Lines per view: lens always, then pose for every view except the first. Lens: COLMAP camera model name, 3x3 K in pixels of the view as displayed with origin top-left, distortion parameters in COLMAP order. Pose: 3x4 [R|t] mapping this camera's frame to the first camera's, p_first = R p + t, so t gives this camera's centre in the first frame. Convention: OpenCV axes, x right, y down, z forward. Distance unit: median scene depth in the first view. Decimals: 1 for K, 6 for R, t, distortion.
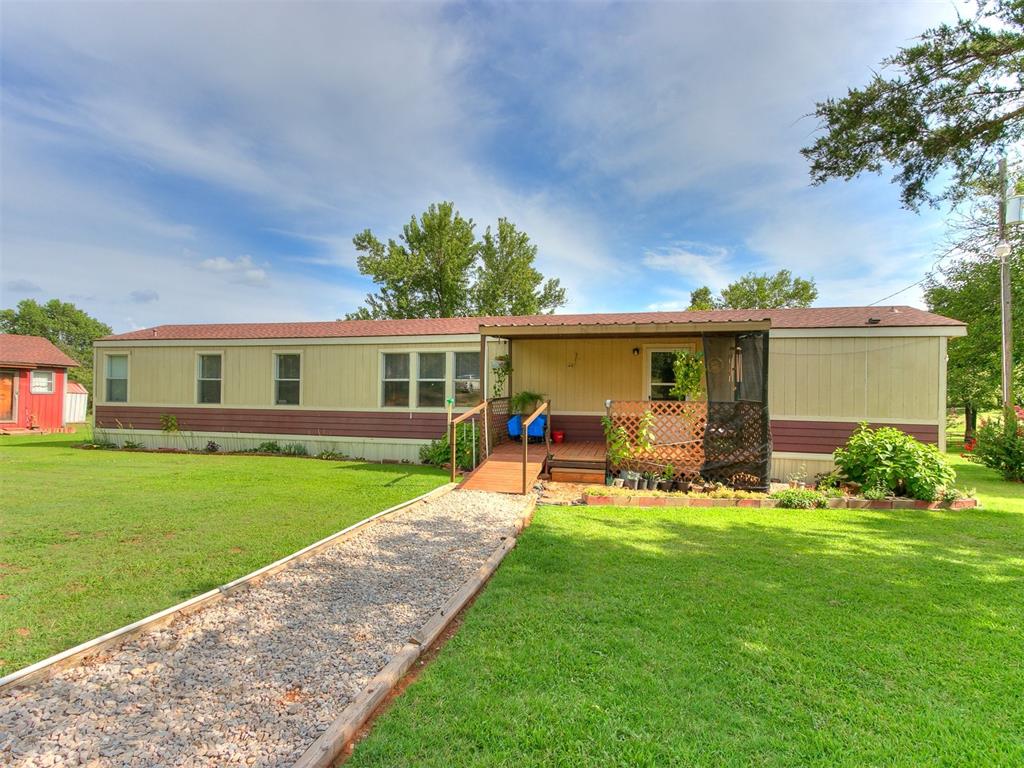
lens RADIAL K [[519.8, 0, 491.9], [0, 519.8, 403.6], [0, 0, 1]] dist [0.001667, 0.000503]
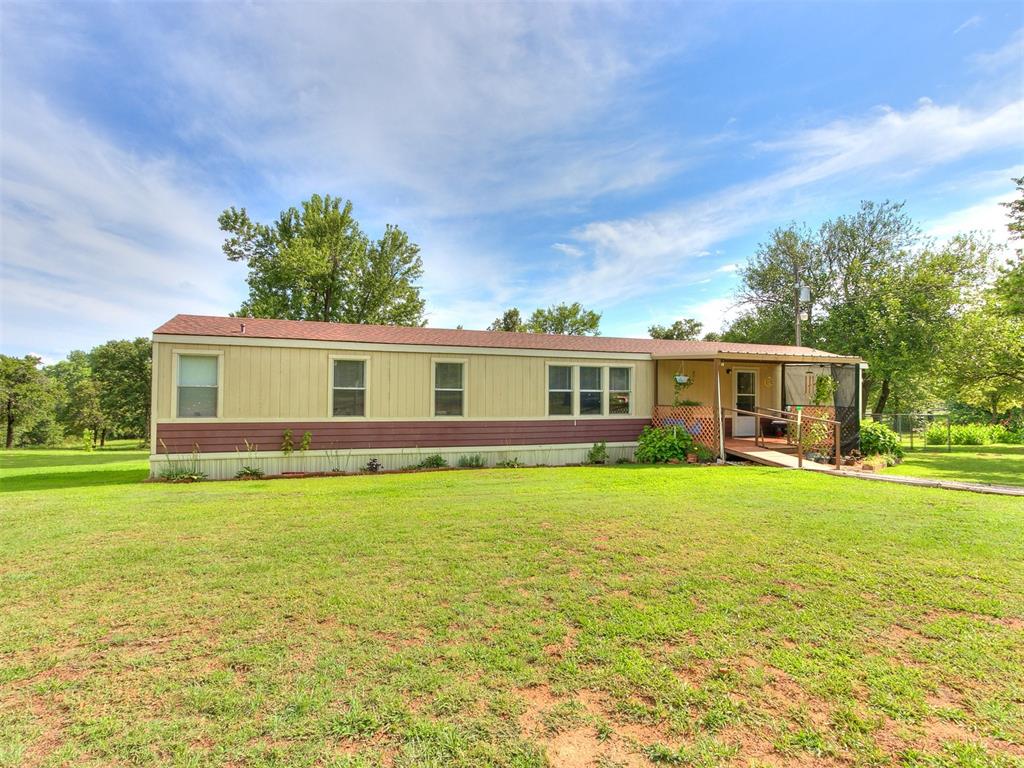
lens RADIAL K [[519.8, 0, 491.9], [0, 519.8, 403.6], [0, 0, 1]] dist [0.001667, 0.000503]
pose [[0.831297, -0.009536, 0.555747, -0.870062], [0.015111, 0.999871, -0.005447, -0.013943], [-0.555624, 0.012926, 0.831333, 0.162894]]
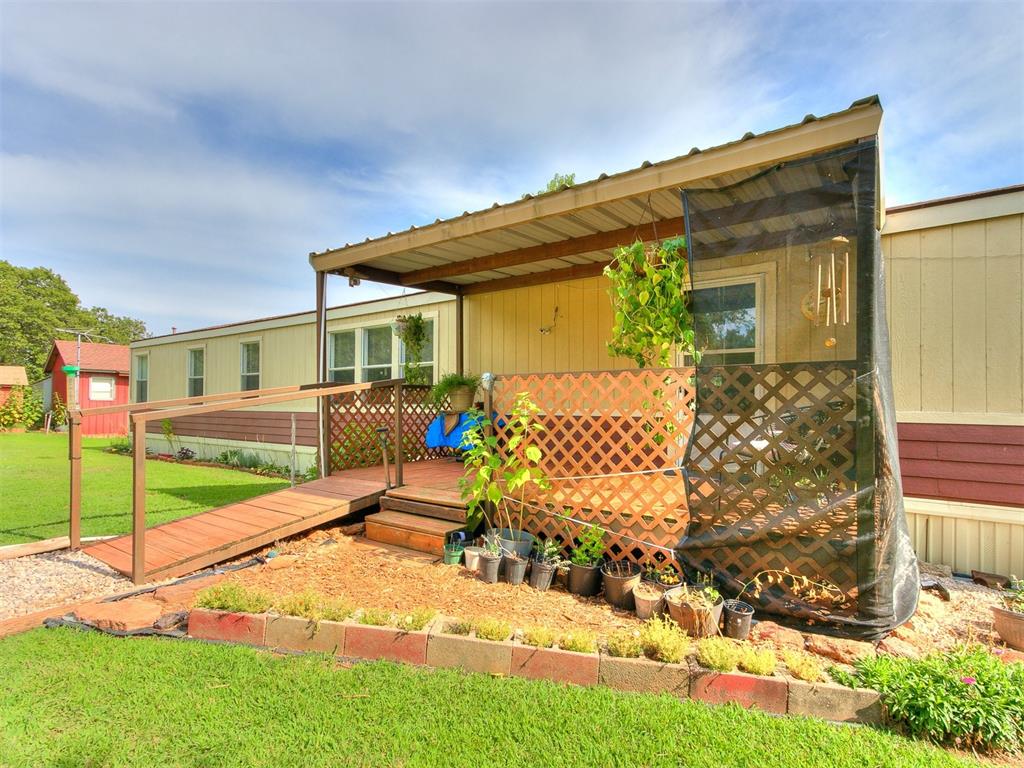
lens RADIAL K [[519.8, 0, 491.9], [0, 519.8, 403.6], [0, 0, 1]] dist [0.001667, 0.000503]
pose [[0.930237, -0.008506, -0.366861, 0.265949], [-0.000539, 0.999699, -0.024544, 0.021214], [0.366960, 0.023029, 0.929952, 0.380368]]
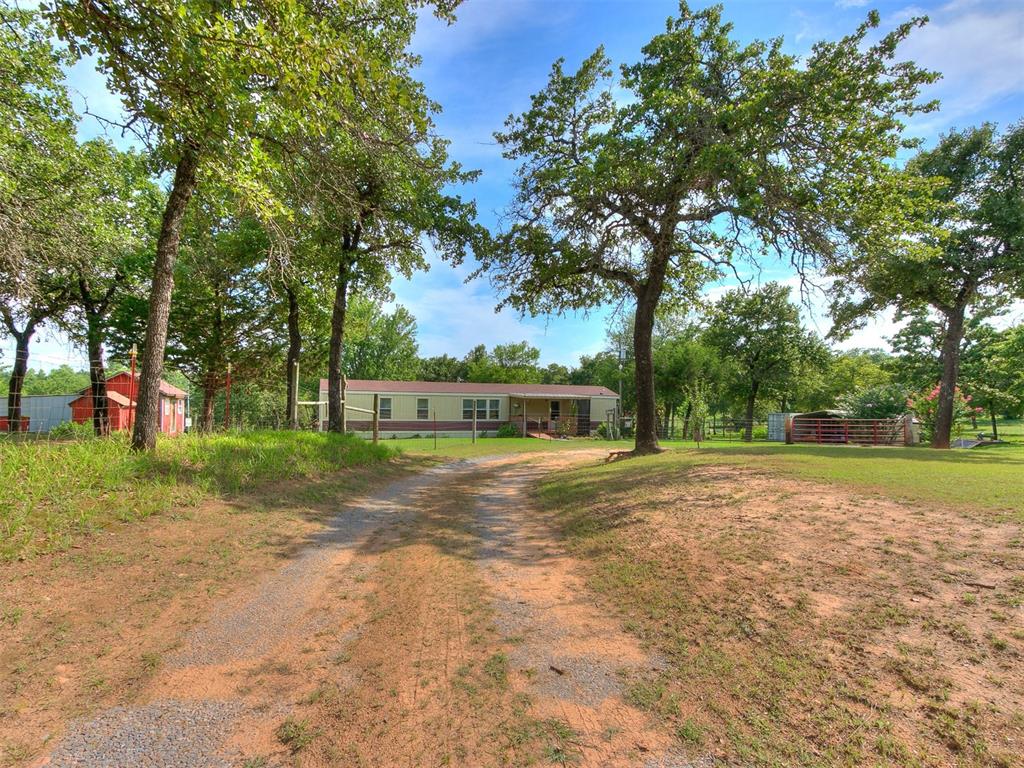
lens RADIAL K [[519.8, 0, 491.9], [0, 519.8, 403.6], [0, 0, 1]] dist [0.001667, 0.000503]
pose [[0.831313, 0.001334, 0.555803, -1.526118], [0.004319, 0.999951, -0.008859, -0.048375], [-0.555788, 0.009765, 0.831267, -1.279322]]
